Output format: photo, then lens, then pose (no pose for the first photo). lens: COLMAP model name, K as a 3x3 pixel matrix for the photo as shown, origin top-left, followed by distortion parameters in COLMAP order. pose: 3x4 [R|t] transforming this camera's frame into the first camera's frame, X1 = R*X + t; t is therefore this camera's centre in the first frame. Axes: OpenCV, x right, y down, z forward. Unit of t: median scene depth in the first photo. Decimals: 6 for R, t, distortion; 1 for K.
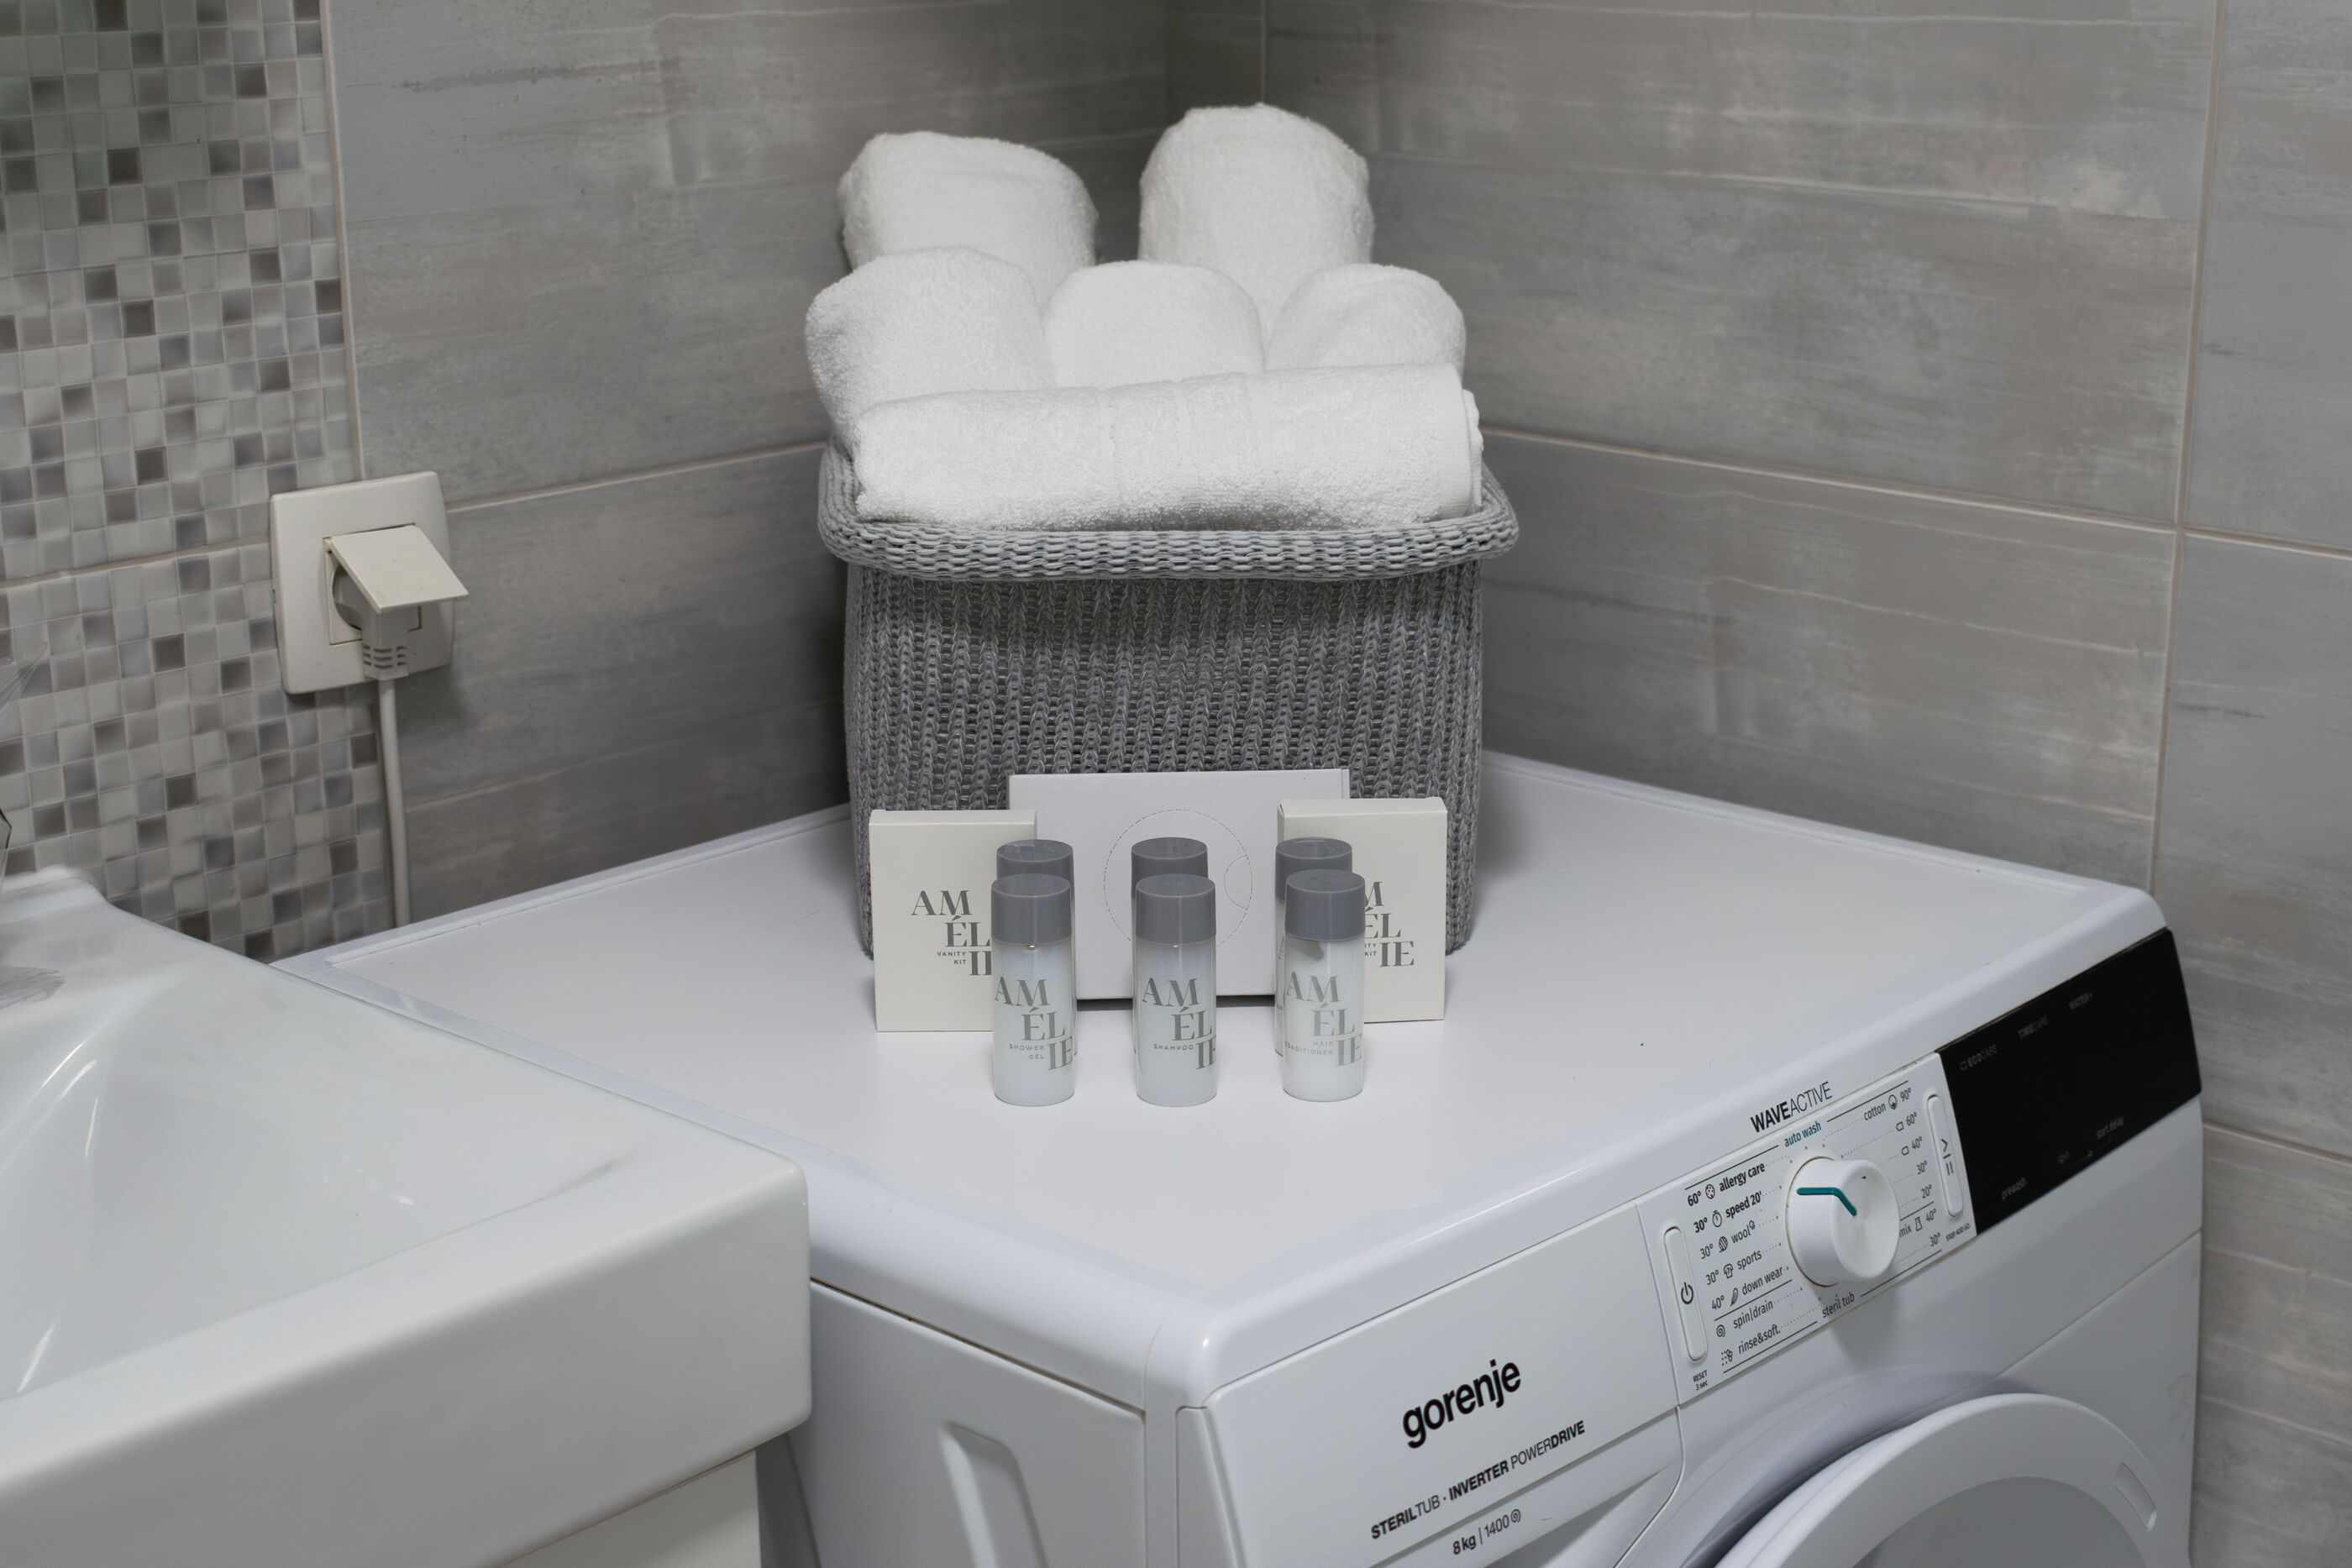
lens RADIAL K [[3509.0, 0, 1201.8], [0, 3509.0, 866.2], [0, 0, 1]] dist [-0.015936, 0.000000]
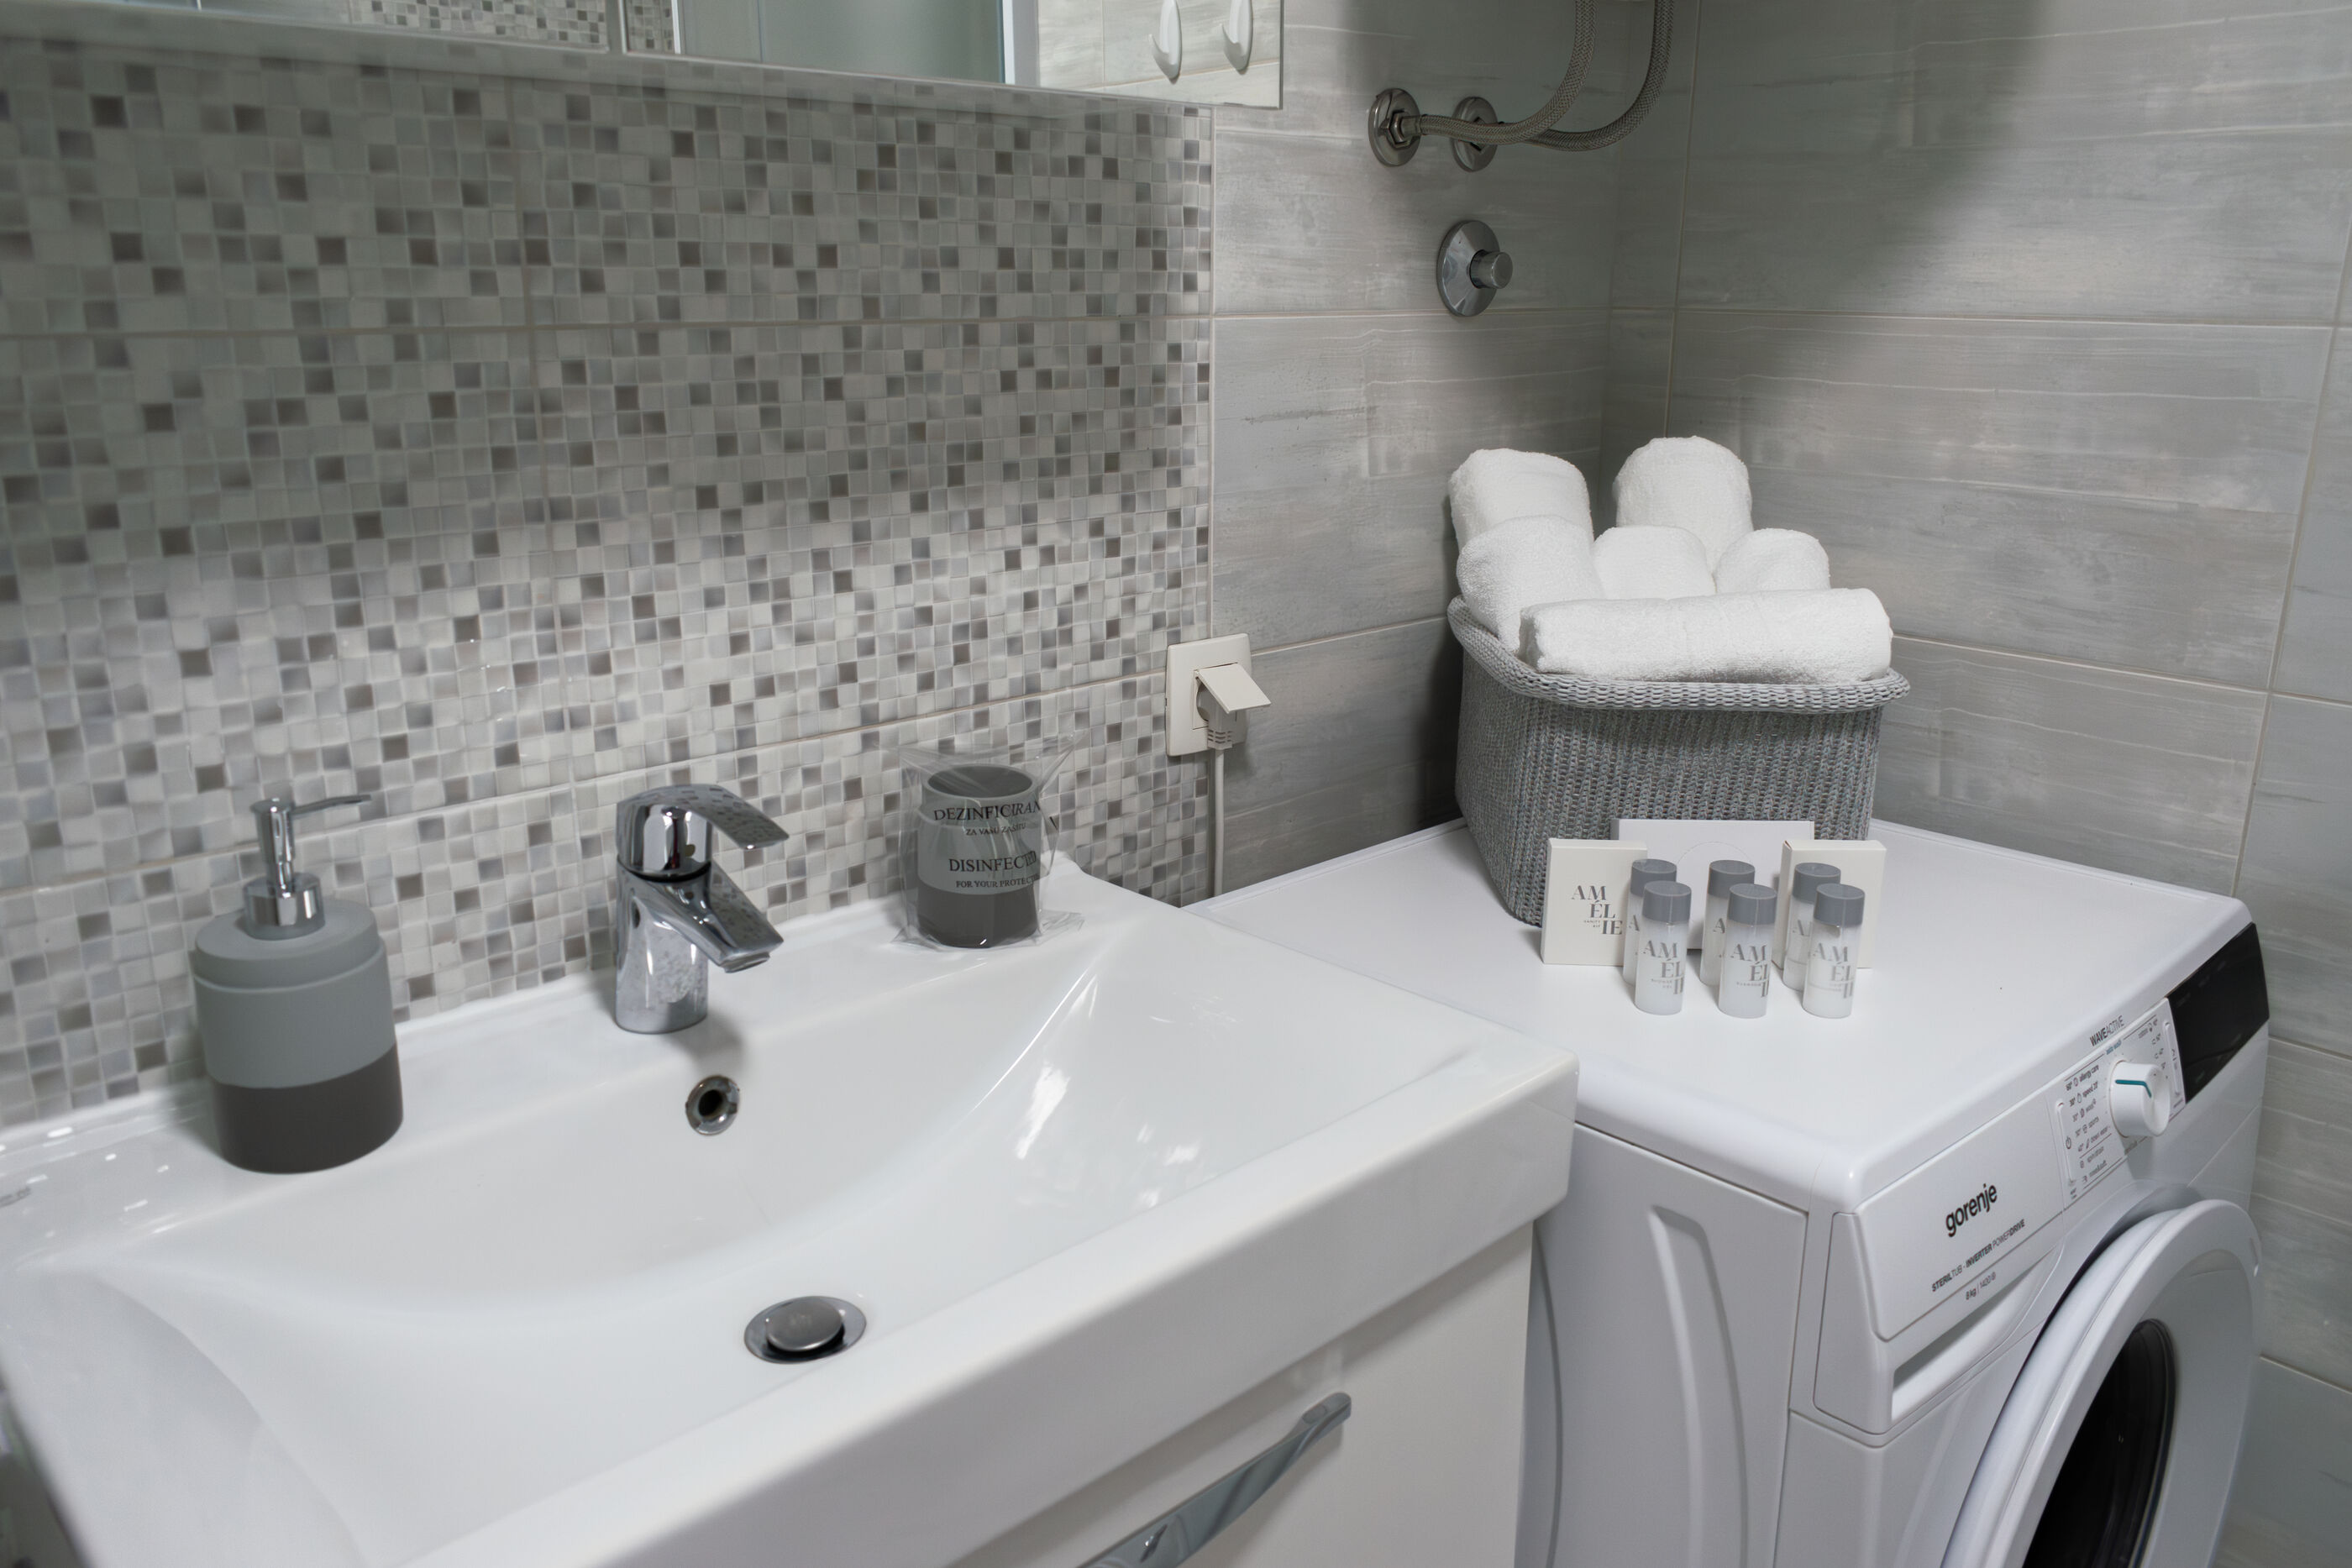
lens RADIAL K [[1806.0, 0, 1180.0], [0, 1806.0, 786.2], [0, 0, 1]] dist [0.010083, -0.003871]
pose [[0.997756, 0.028908, -0.060391, -0.204405], [-0.029726, 0.999478, -0.012683, -0.022816], [0.059992, 0.014449, 0.998094, 0.078989]]
